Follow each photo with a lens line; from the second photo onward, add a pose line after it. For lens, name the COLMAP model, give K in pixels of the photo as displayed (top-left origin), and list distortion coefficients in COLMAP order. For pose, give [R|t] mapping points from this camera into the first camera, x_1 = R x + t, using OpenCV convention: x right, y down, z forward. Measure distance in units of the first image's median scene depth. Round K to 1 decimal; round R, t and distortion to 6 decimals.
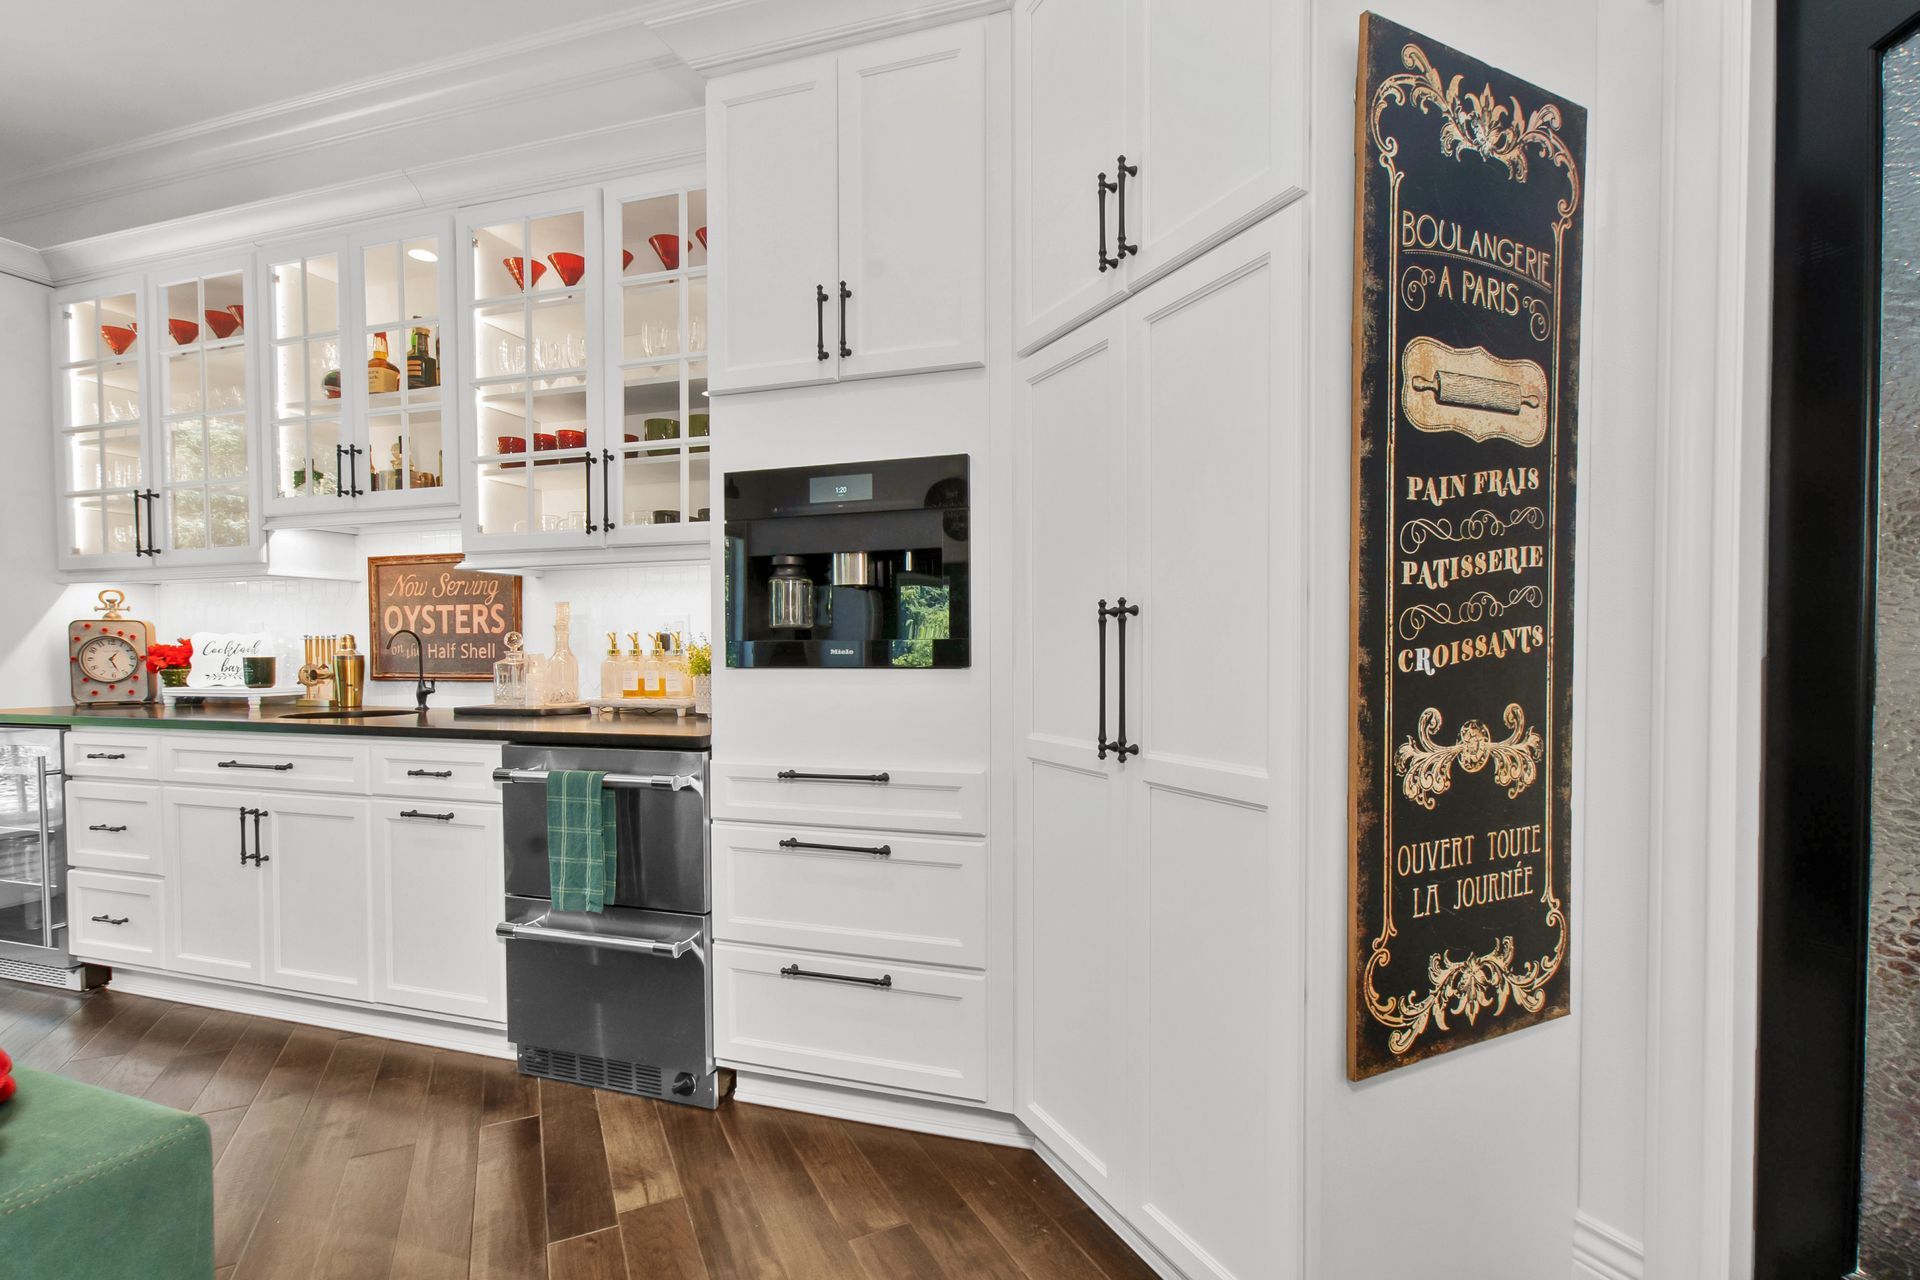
lens RADIAL K [[936.4, 0, 951.8], [0, 936.4, 666.8], [0, 0, 1]] dist [0.009445, 0.000431]
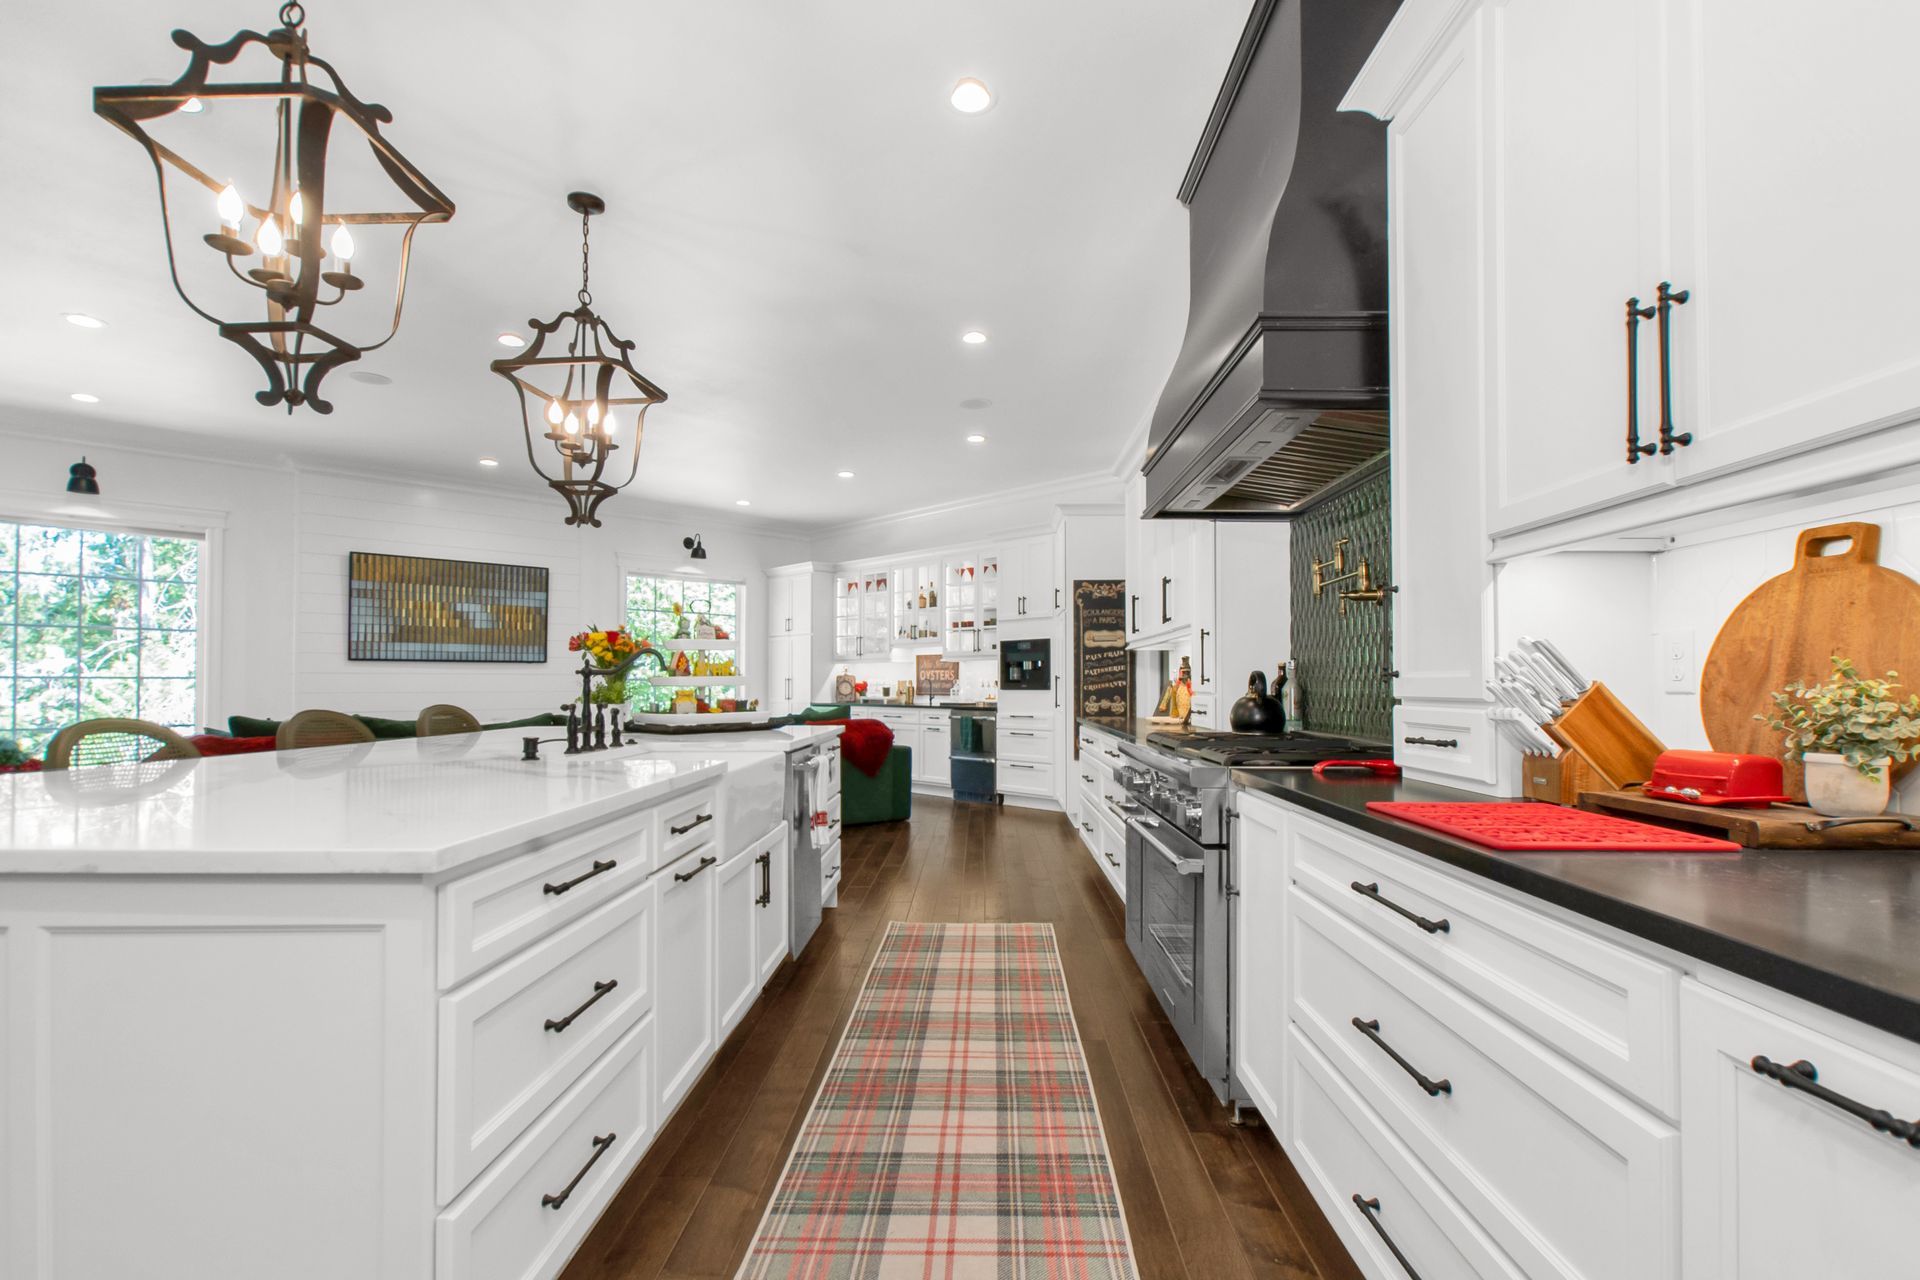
lens RADIAL K [[930.6, 0, 947.5], [0, 930.6, 668.1], [0, 0, 1]] dist [-0.021348, 0.020417]
pose [[0.885069, -0.004826, -0.465435, 1.316554], [-0.012315, 0.999353, -0.033779, 0.042260], [0.465297, 0.035629, 0.884437, -2.439695]]
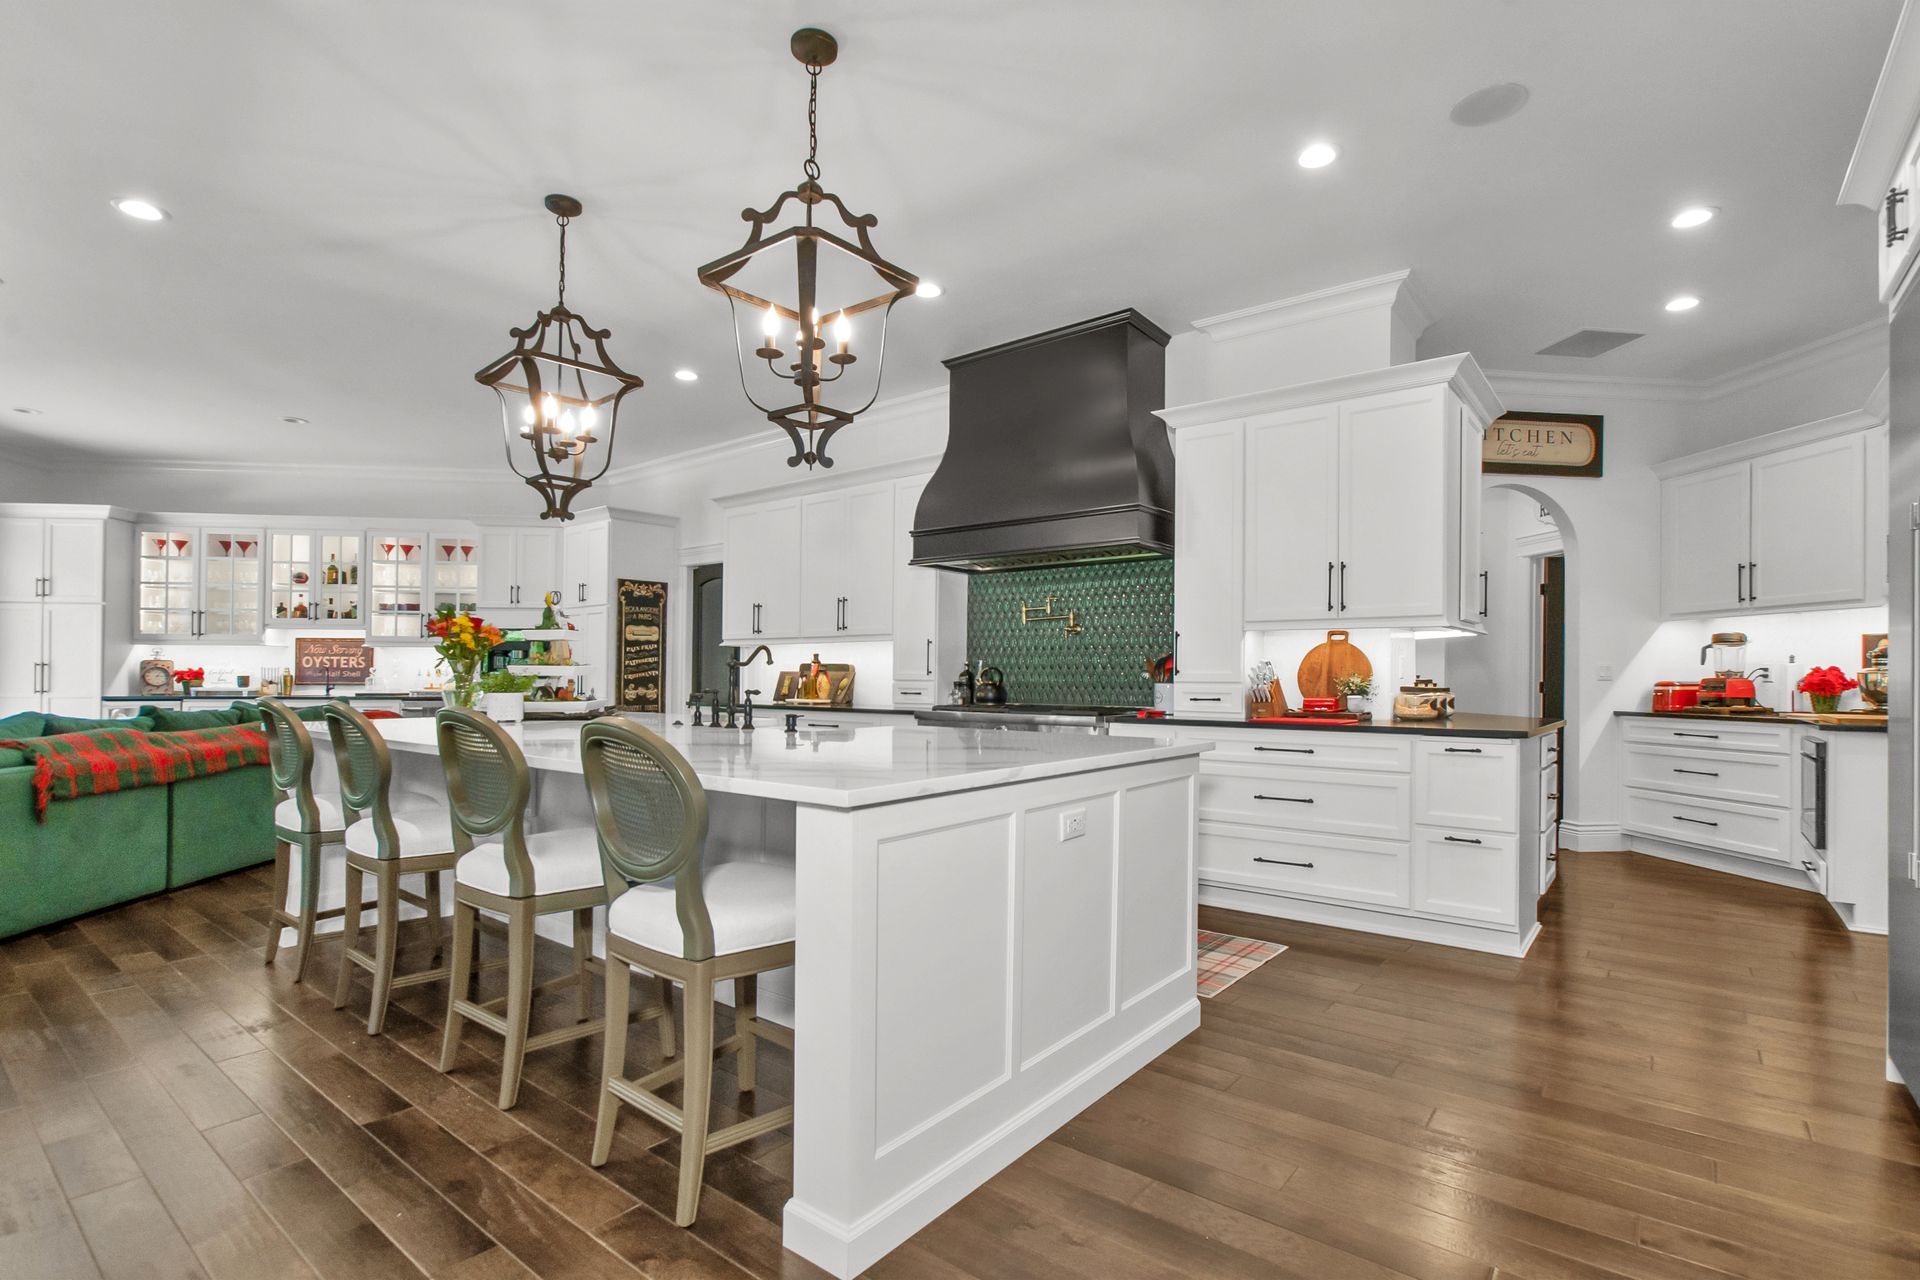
lens RADIAL K [[935.3, 0, 975.6], [0, 935.3, 660.9], [0, 0, 1]] dist [0.021207, 0.000556]
pose [[0.906556, 0.012675, 0.421895, -0.027028], [0.001910, 0.999416, -0.034130, 0.059958], [-0.422081, 0.031747, 0.906002, -3.162692]]
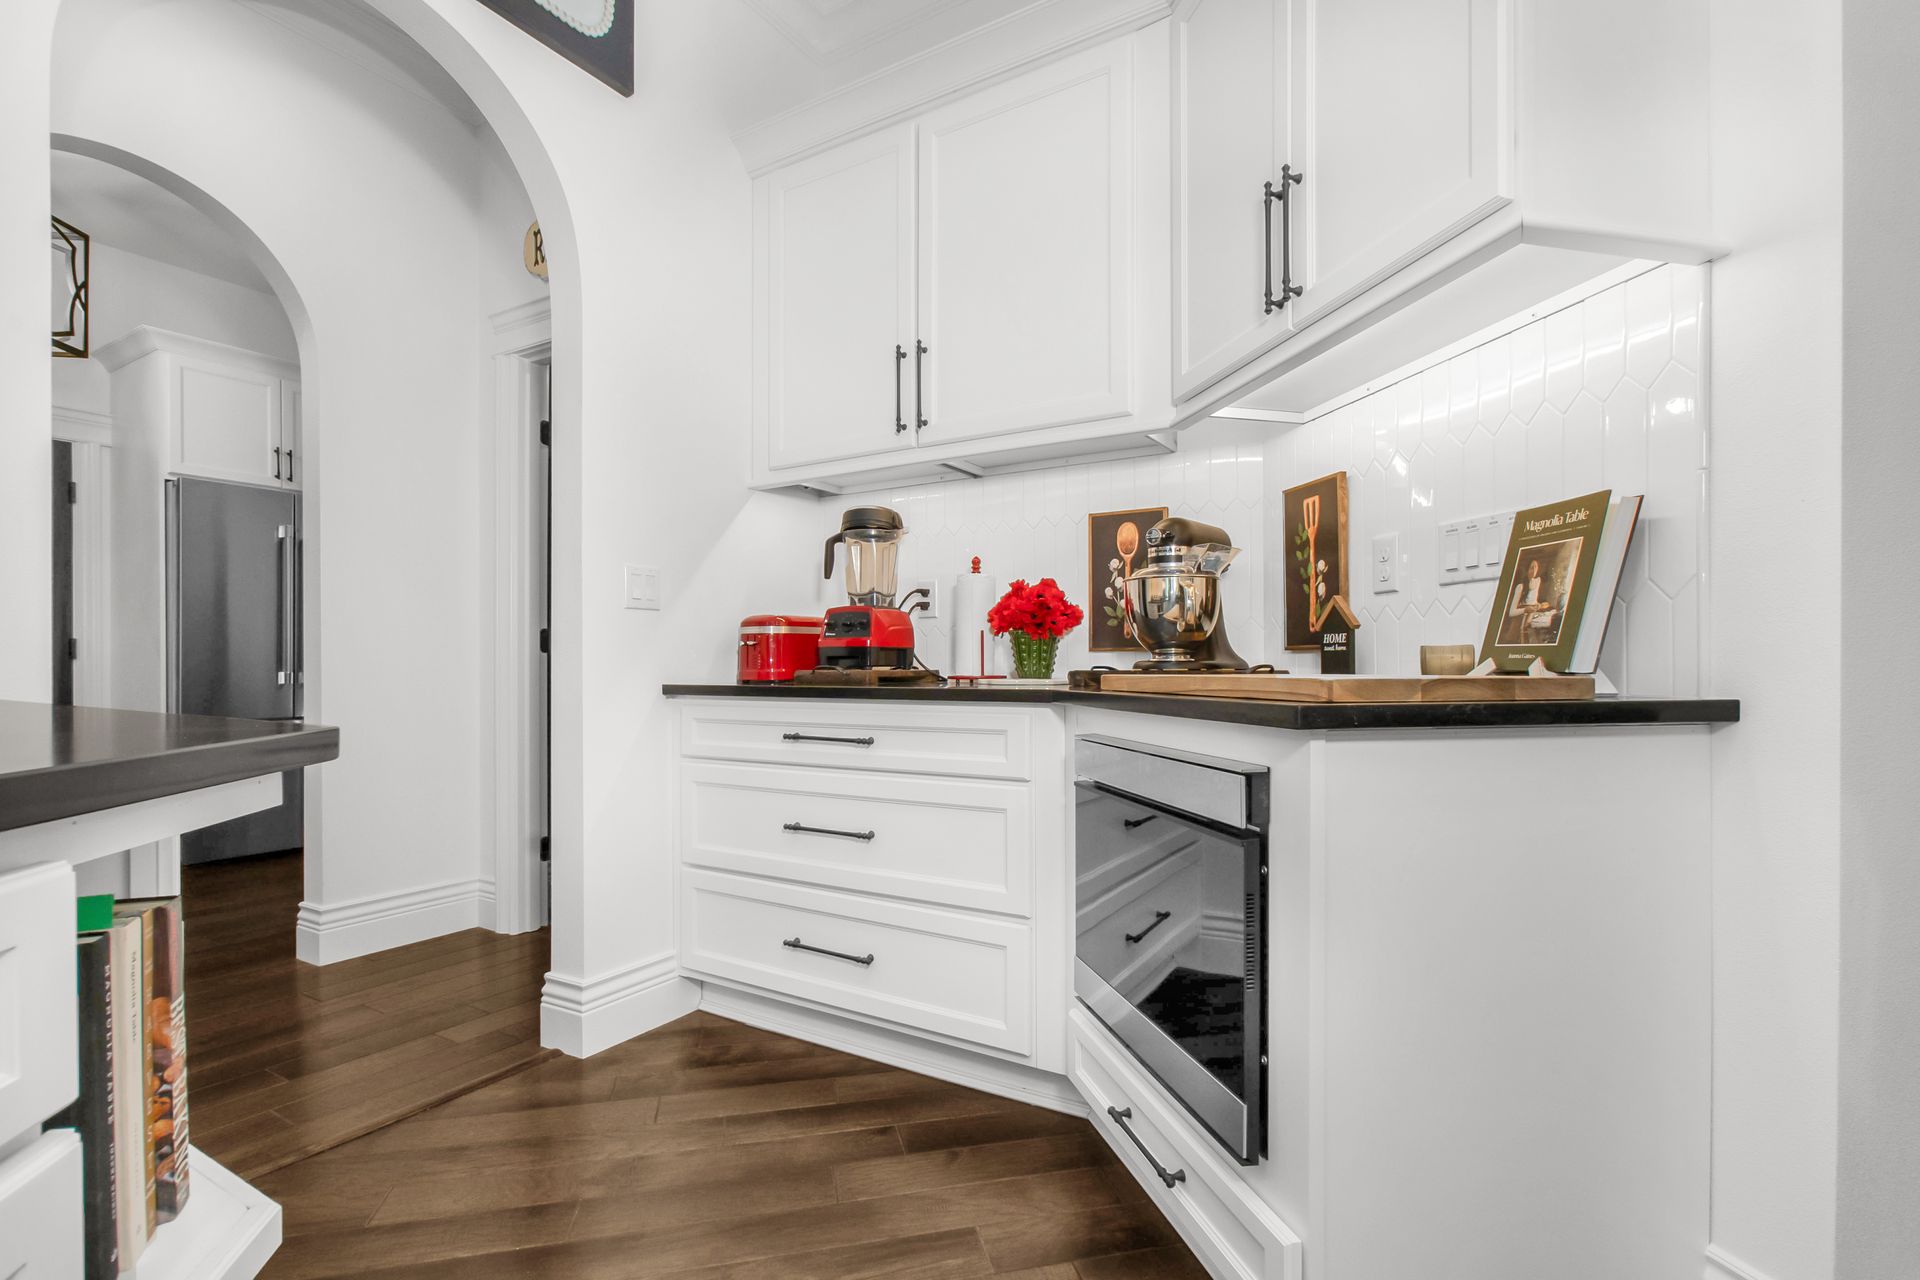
lens RADIAL K [[900.5, 0, 957.7], [0, 900.5, 653.8], [0, 0, 1]] dist [-0.015016, 0.000204]
pose [[0.243683, 0.010987, 0.969793, 1.855846], [0.024626, 0.999543, -0.017512, 0.102702], [-0.969542, 0.028150, 0.243301, -2.067293]]
